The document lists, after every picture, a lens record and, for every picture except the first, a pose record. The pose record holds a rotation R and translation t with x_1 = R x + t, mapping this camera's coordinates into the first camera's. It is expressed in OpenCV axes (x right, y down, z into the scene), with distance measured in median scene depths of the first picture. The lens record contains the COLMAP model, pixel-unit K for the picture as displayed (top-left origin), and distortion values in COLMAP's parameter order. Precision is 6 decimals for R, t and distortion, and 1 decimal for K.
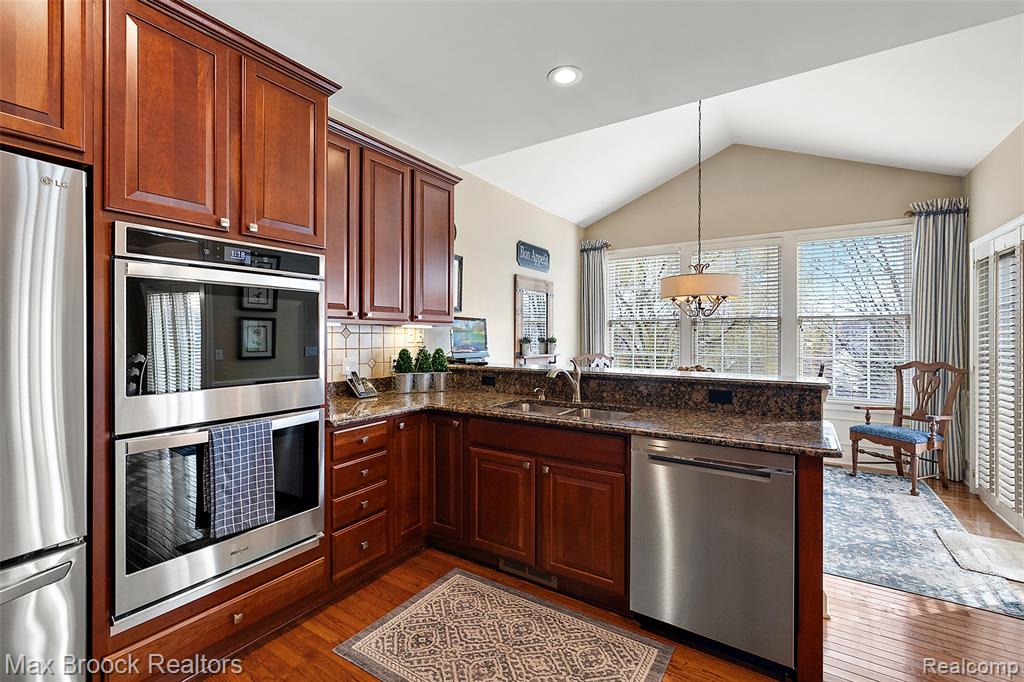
lens RADIAL K [[449.9, 0, 499.5], [0, 449.9, 334.6], [0, 0, 1]] dist [0.009453, 0.000282]
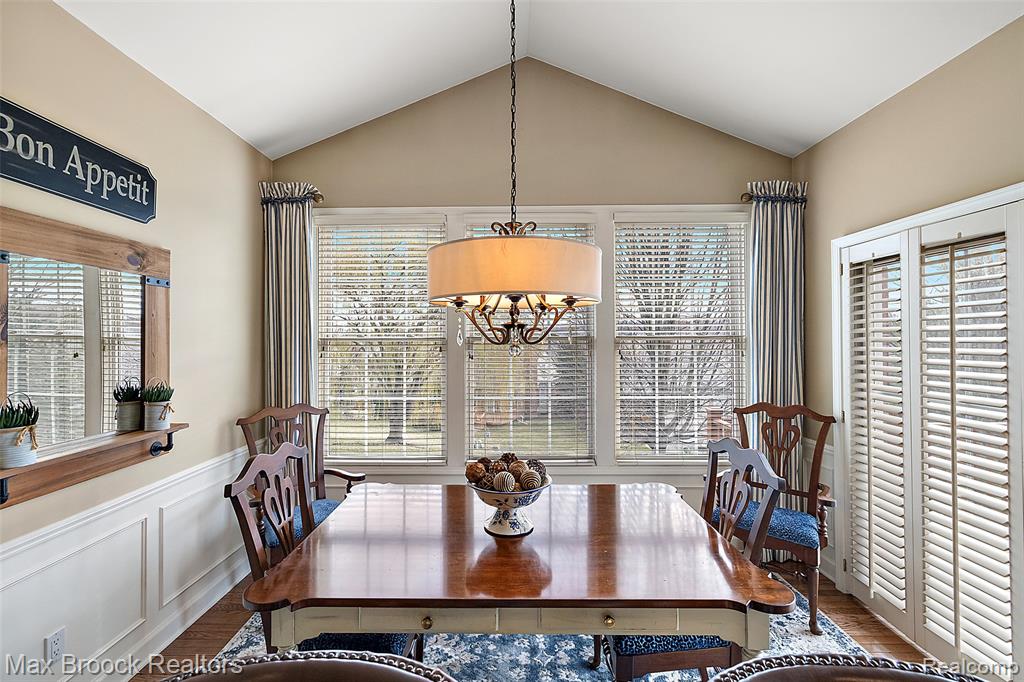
lens RADIAL K [[442.7, 0, 504.1], [0, 442.7, 335.3], [0, 0, 1]] dist [0.008009, -0.000087]
pose [[0.836777, 0.000324, 0.547543, 0.319797], [0.004754, 0.999958, -0.007856, -0.070787], [-0.547522, 0.009177, 0.836741, 1.025111]]
